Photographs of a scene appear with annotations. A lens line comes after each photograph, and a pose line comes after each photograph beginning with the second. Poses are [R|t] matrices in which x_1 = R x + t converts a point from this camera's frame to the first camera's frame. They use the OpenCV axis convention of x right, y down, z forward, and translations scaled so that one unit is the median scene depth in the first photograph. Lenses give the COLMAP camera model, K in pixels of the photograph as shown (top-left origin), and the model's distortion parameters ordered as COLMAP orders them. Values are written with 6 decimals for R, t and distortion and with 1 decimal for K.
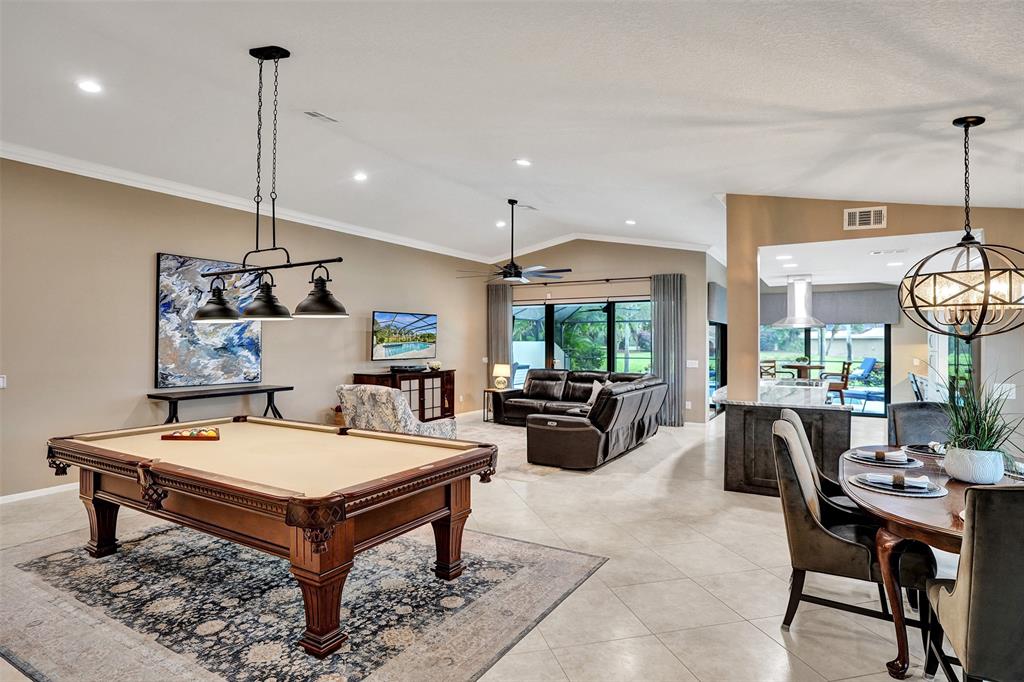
lens RADIAL K [[556.6, 0, 502.9], [0, 556.6, 334.2], [0, 0, 1]] dist [-0.047604, 0.023078]
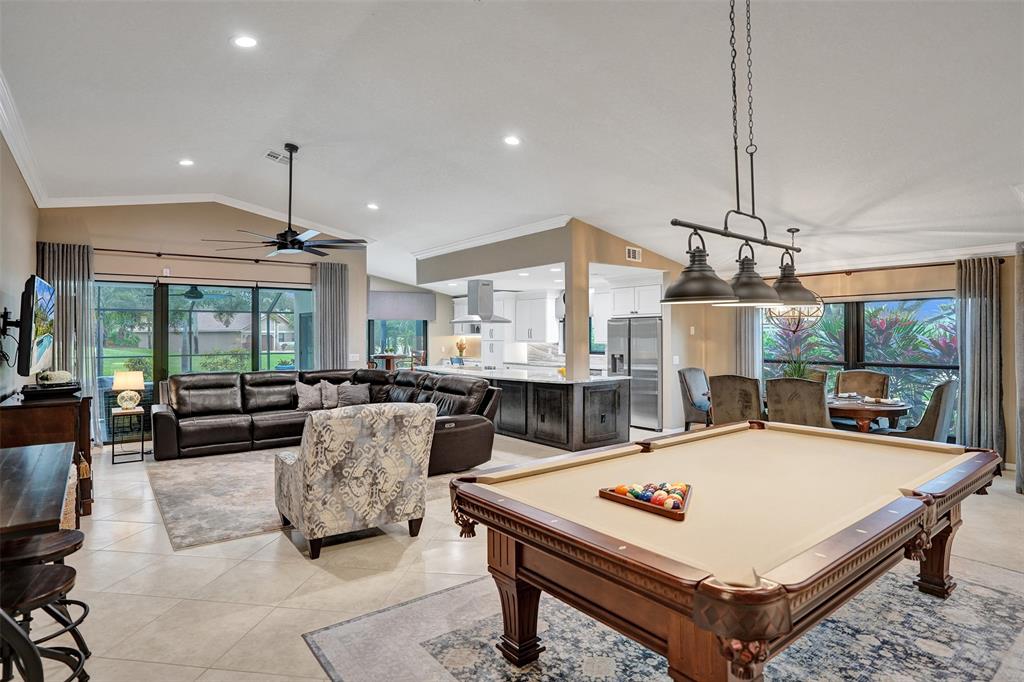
lens RADIAL K [[556.6, 0, 506.1], [0, 556.6, 327.4], [0, 0, 1]] dist [-0.047604, 0.023078]
pose [[0.358247, 0.008006, 0.933593, -0.735729], [-0.006530, 0.999960, -0.006069, 0.006439], [-0.933604, -0.003923, 0.358285, 0.603001]]
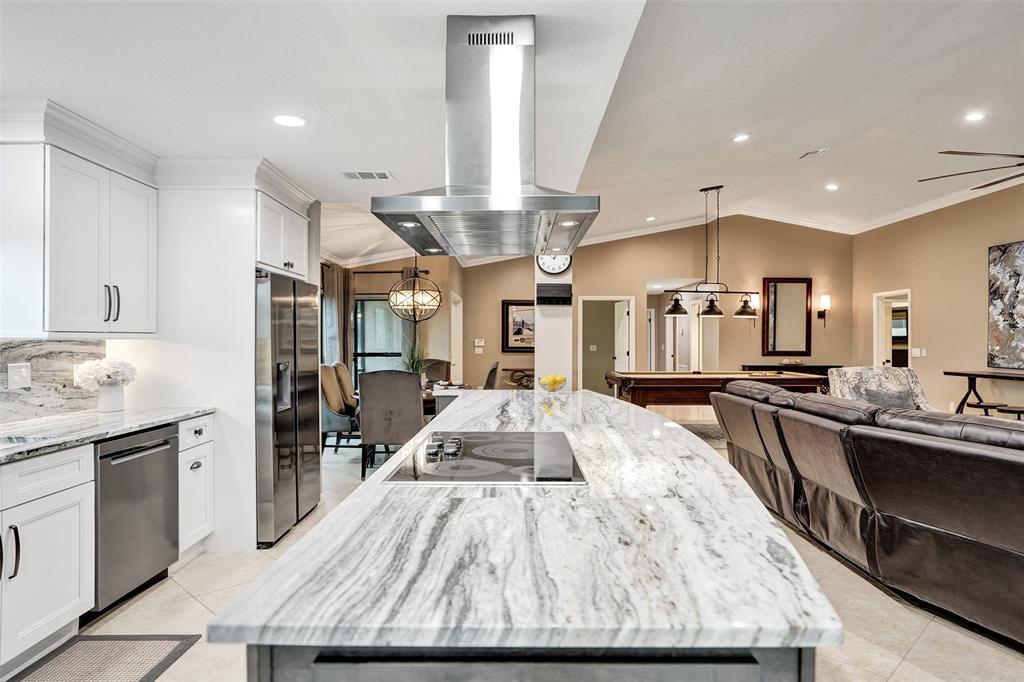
lens RADIAL K [[608.5, 0, 511.6], [0, 608.5, 341.8], [0, 0, 1]] dist [-0.005352, -0.002550]
pose [[-0.863103, 0.001457, -0.505026, 0.827964], [0.004660, 0.999976, -0.005078, 0.046597], [0.505006, -0.006736, -0.863089, 1.531537]]
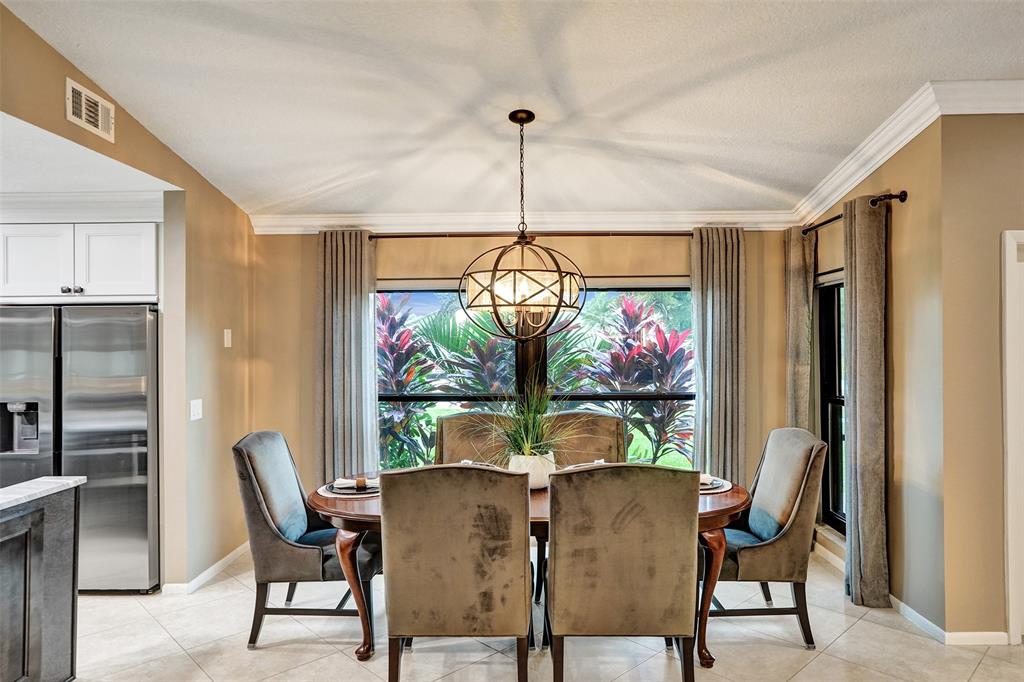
lens RADIAL K [[608.5, 0, 522.6], [0, 608.5, 346.2], [0, 0, 1]] dist [-0.005352, -0.002550]
pose [[-0.496597, -0.008462, 0.867940, -0.040590], [-0.003352, 0.999964, 0.007831, 0.005558], [-0.867975, 0.000980, -0.496607, 0.725664]]
